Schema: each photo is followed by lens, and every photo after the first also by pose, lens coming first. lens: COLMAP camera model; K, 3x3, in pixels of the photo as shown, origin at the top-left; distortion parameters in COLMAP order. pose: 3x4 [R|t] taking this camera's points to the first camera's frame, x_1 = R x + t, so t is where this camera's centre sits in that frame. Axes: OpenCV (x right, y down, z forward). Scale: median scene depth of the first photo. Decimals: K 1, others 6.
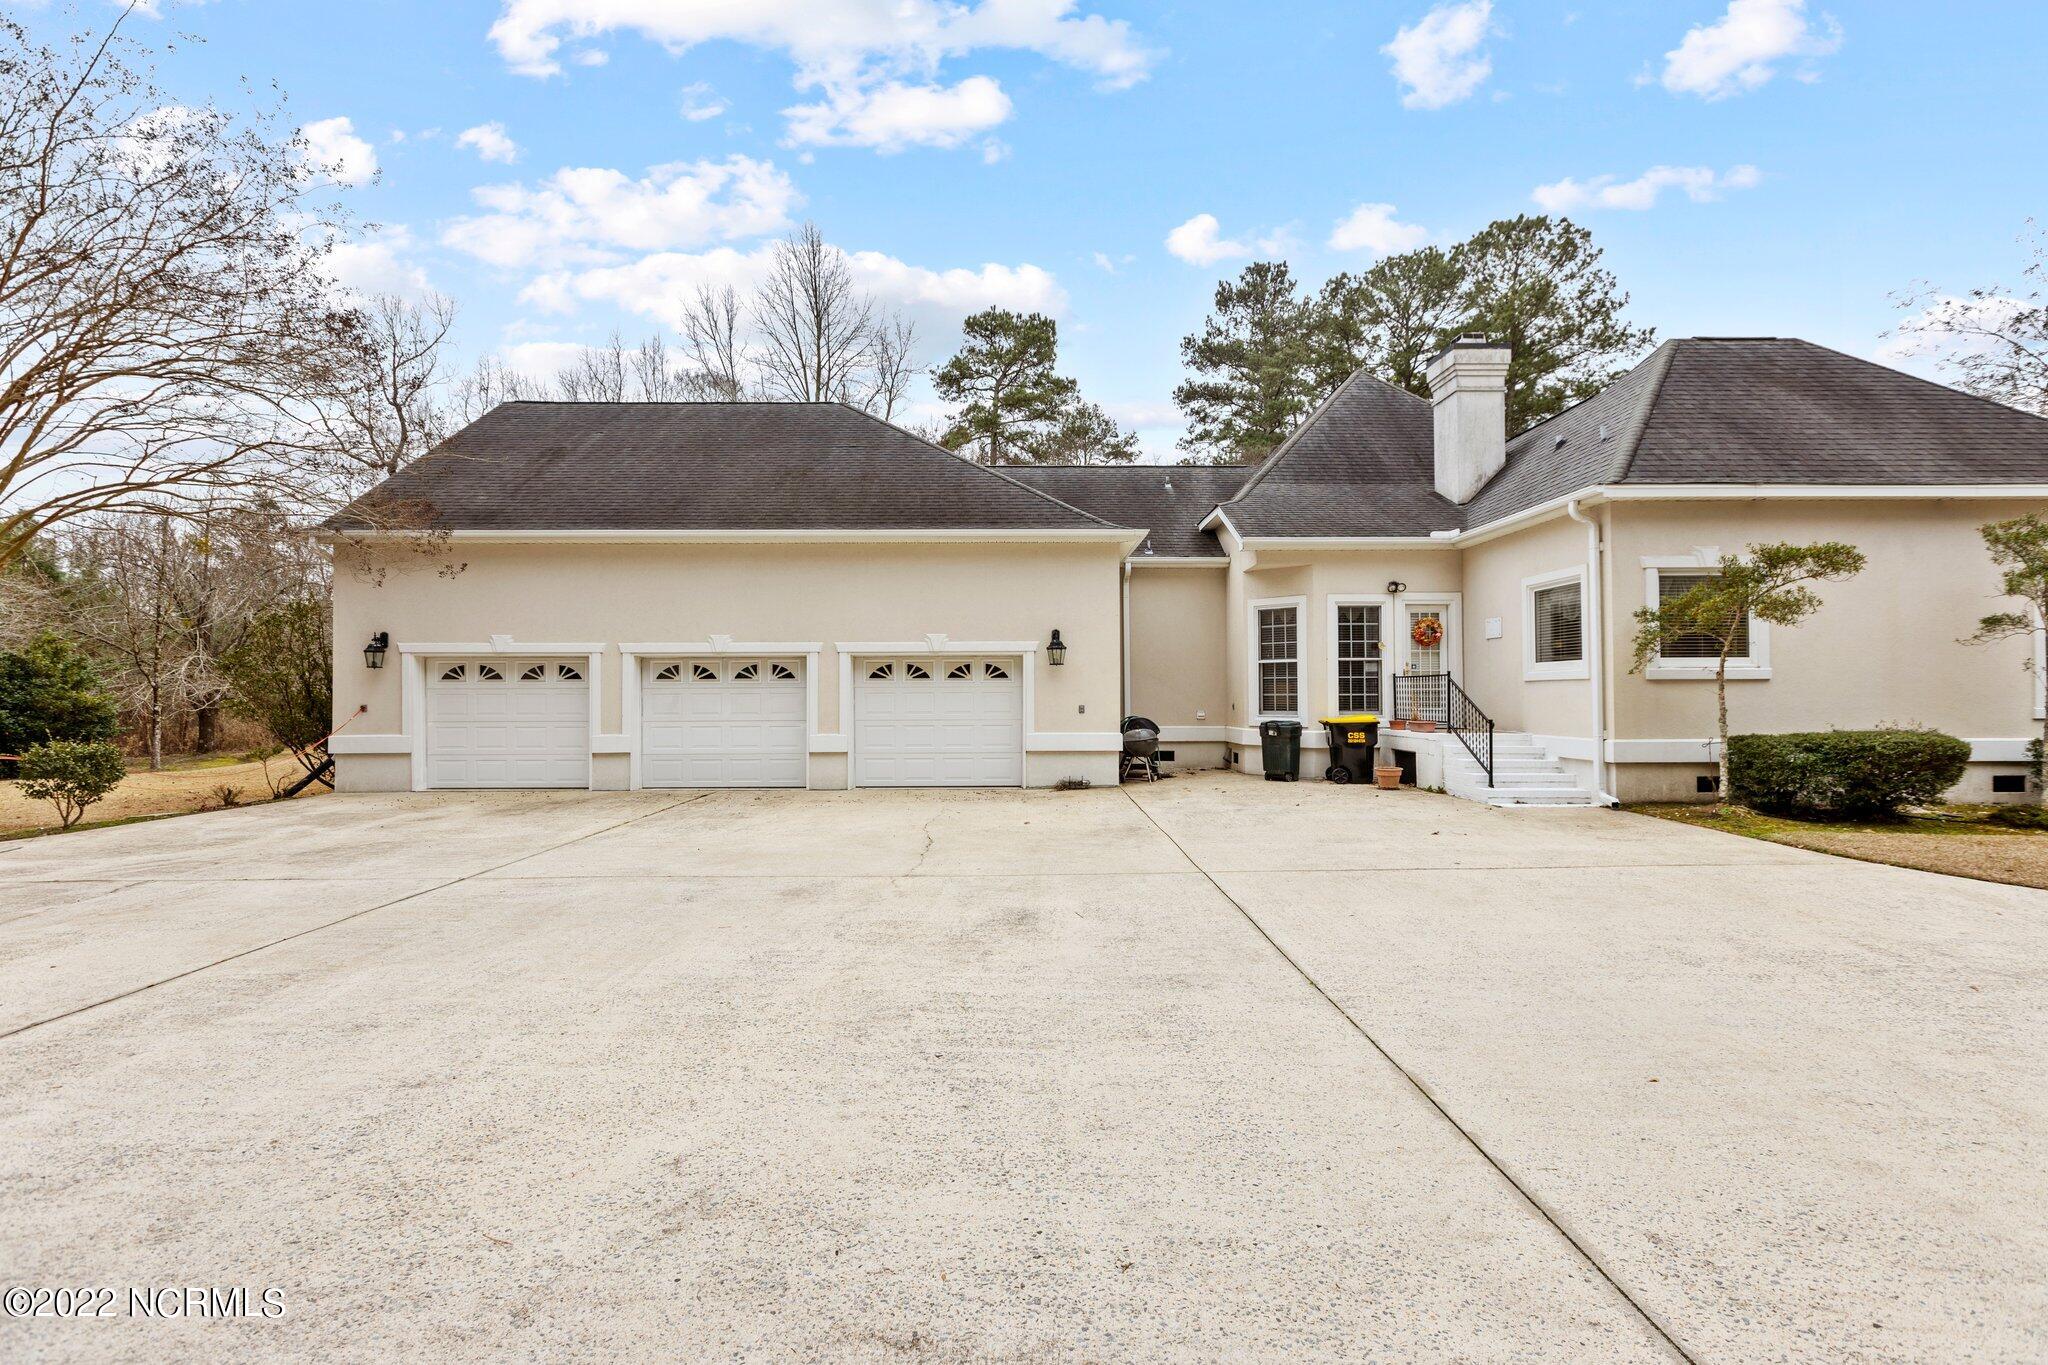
lens RADIAL K [[948.1, 0, 1014.5], [0, 948.1, 671.6], [0, 0, 1]] dist [0.003331, 0.000460]
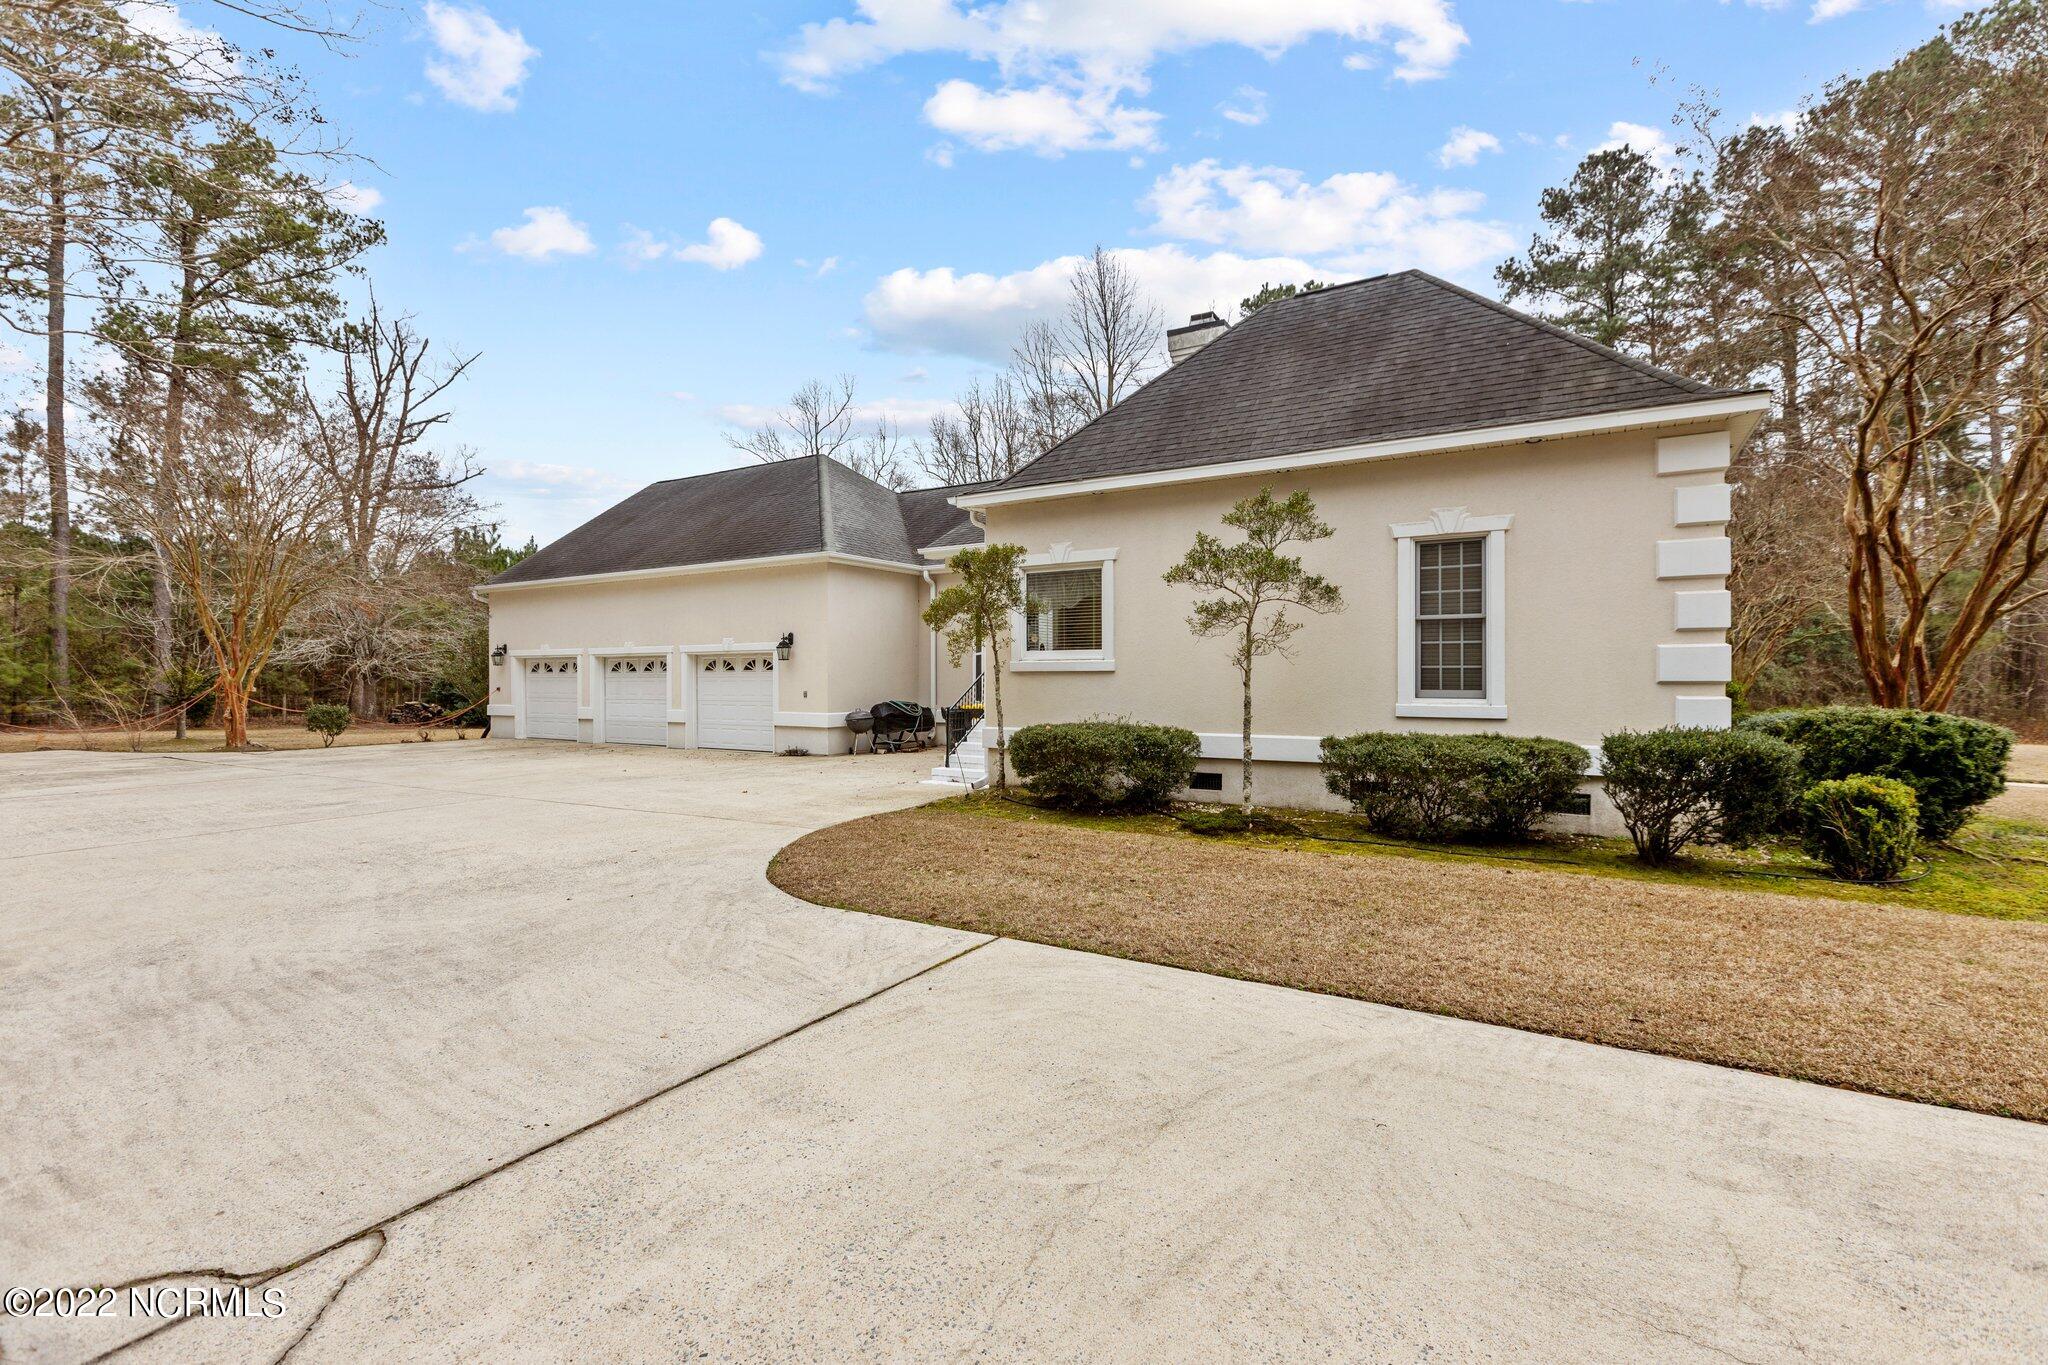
lens RADIAL K [[948.1, 0, 1014.5], [0, 948.1, 671.6], [0, 0, 1]] dist [0.003331, 0.000460]
pose [[0.830130, -0.003006, -0.557562, 1.018244], [0.014177, 0.999776, 0.015717, -0.006895], [0.557390, -0.020951, 0.829987, 0.096140]]
